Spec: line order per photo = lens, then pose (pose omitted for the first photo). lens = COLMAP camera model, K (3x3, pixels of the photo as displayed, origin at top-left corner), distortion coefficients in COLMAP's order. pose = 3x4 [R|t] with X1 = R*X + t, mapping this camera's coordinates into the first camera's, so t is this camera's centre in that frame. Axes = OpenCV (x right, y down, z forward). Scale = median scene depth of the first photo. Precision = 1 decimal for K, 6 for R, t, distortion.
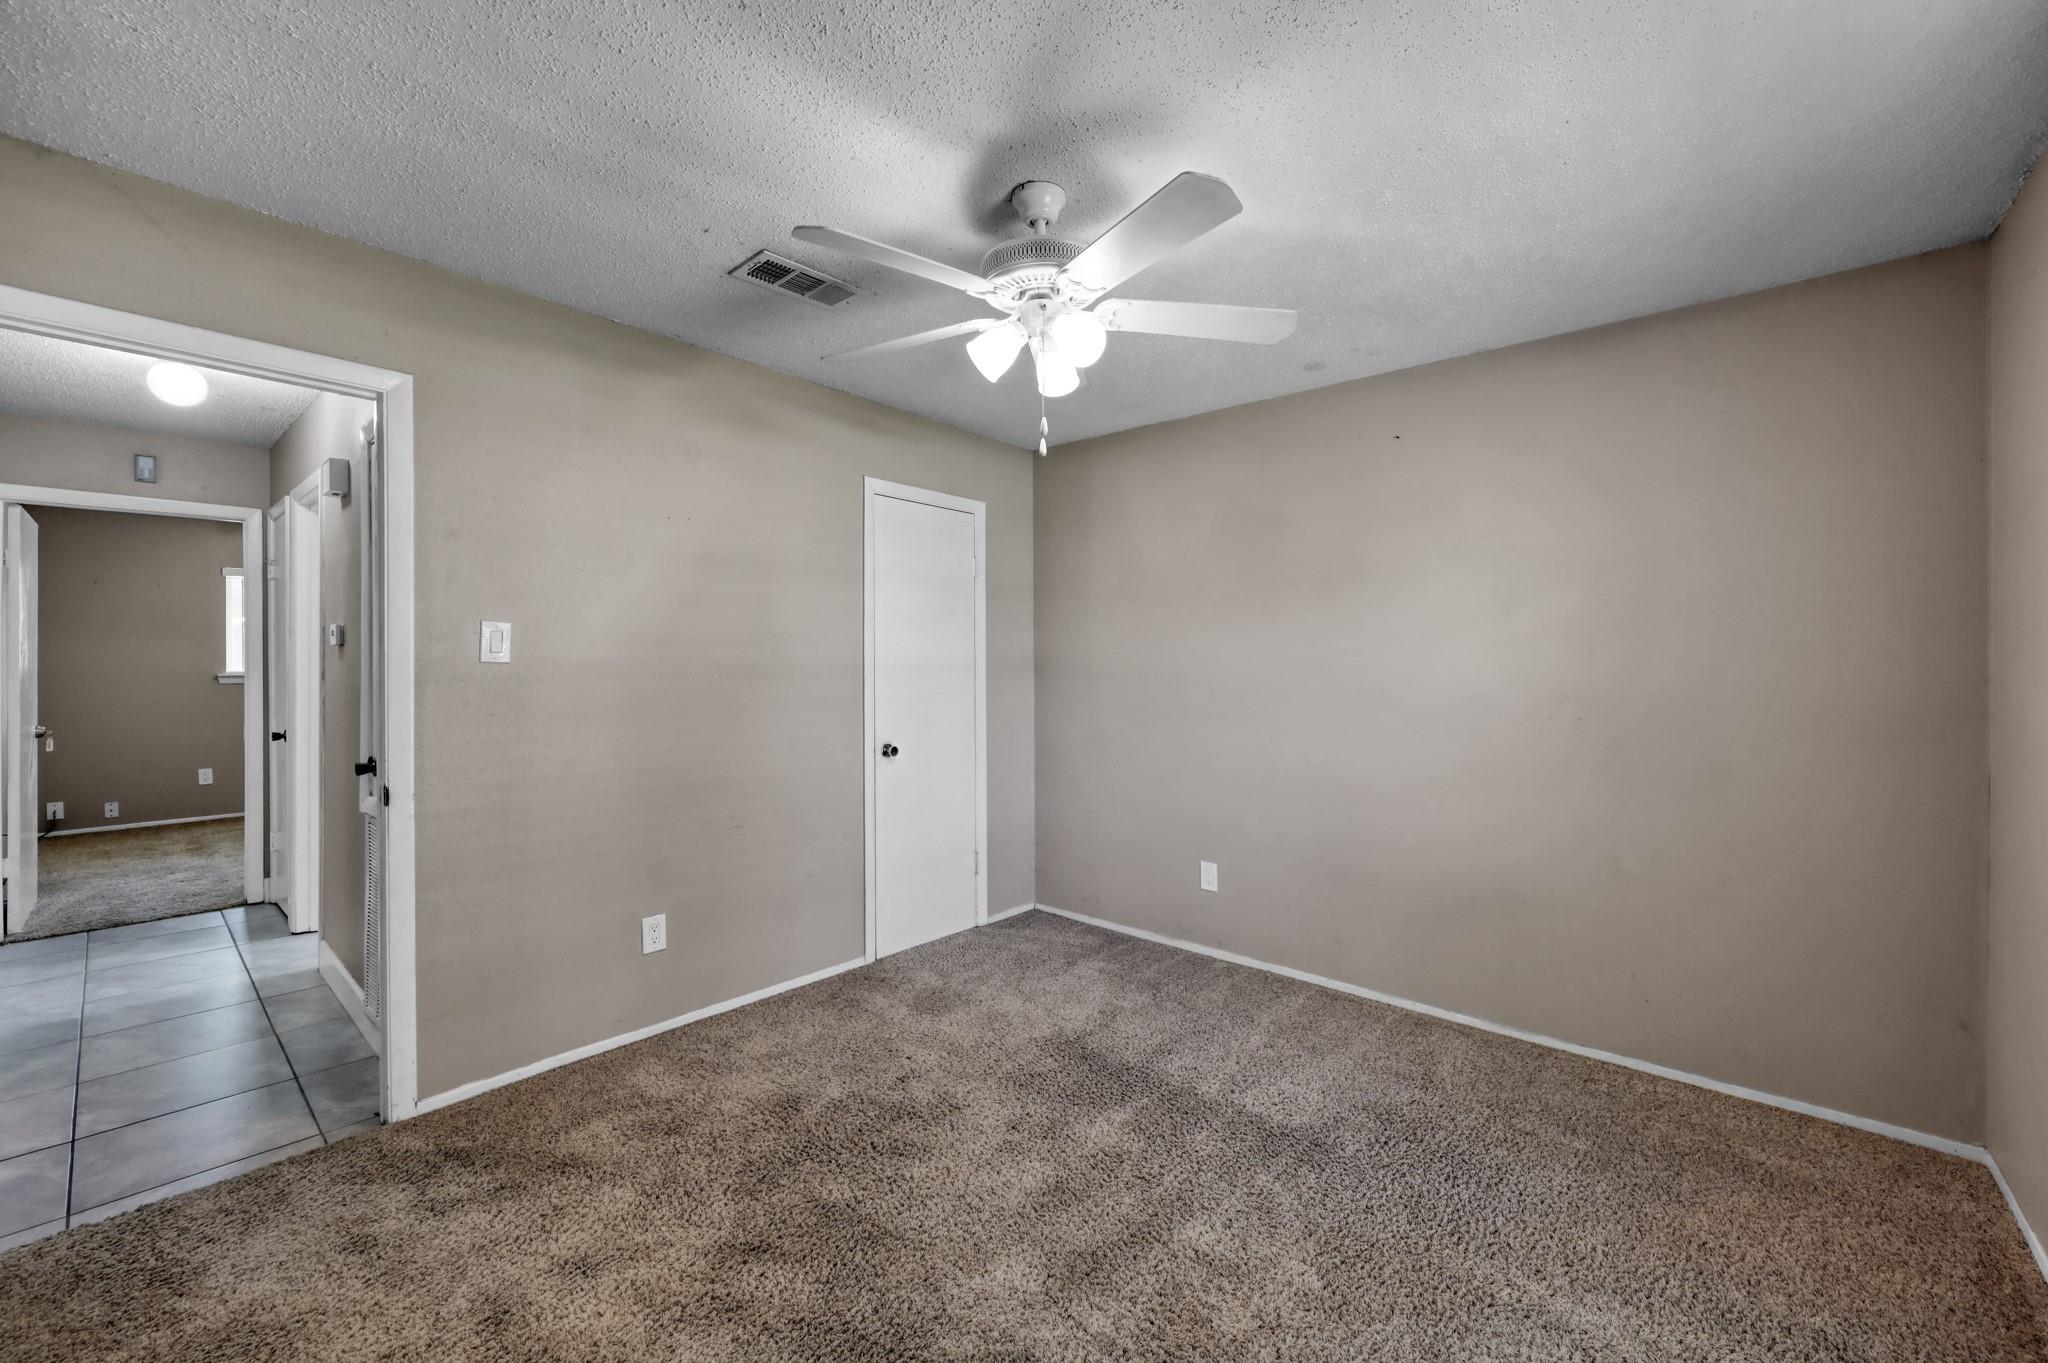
lens RADIAL K [[820.9, 0, 1029.6], [0, 820.9, 660.2], [0, 0, 1]] dist [0.000904, 0.000037]
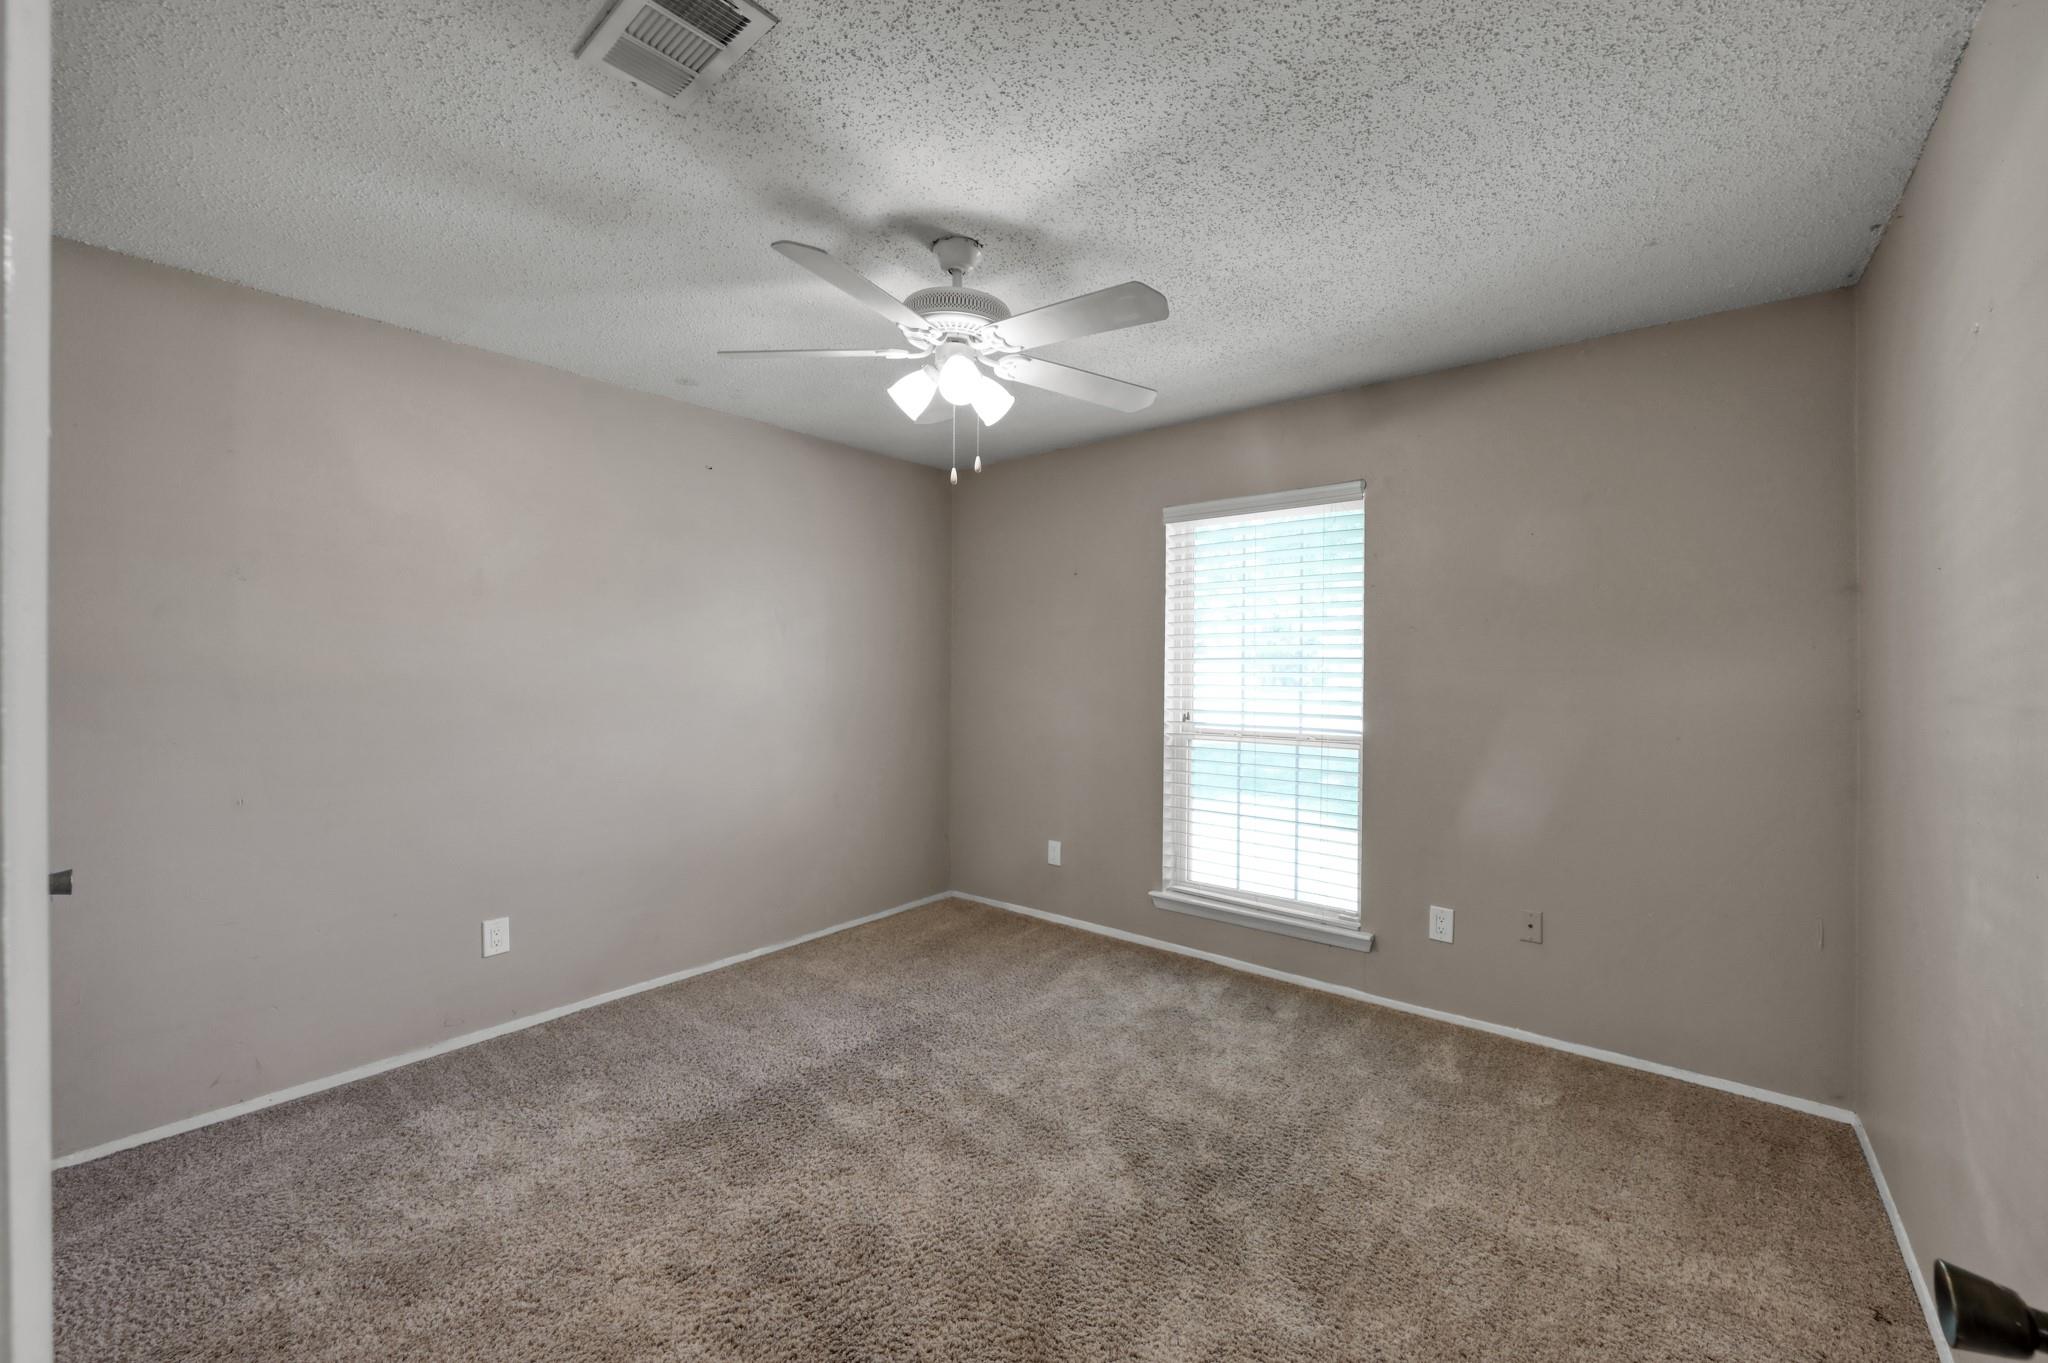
lens RADIAL K [[820.9, 0, 1029.6], [0, 820.9, 660.2], [0, 0, 1]] dist [0.000904, 0.000037]
pose [[-0.039154, 0.004239, 0.999224, -0.792228], [-0.004154, 0.999982, -0.004405, -0.004234], [-0.999225, -0.004323, -0.039136, 0.684353]]
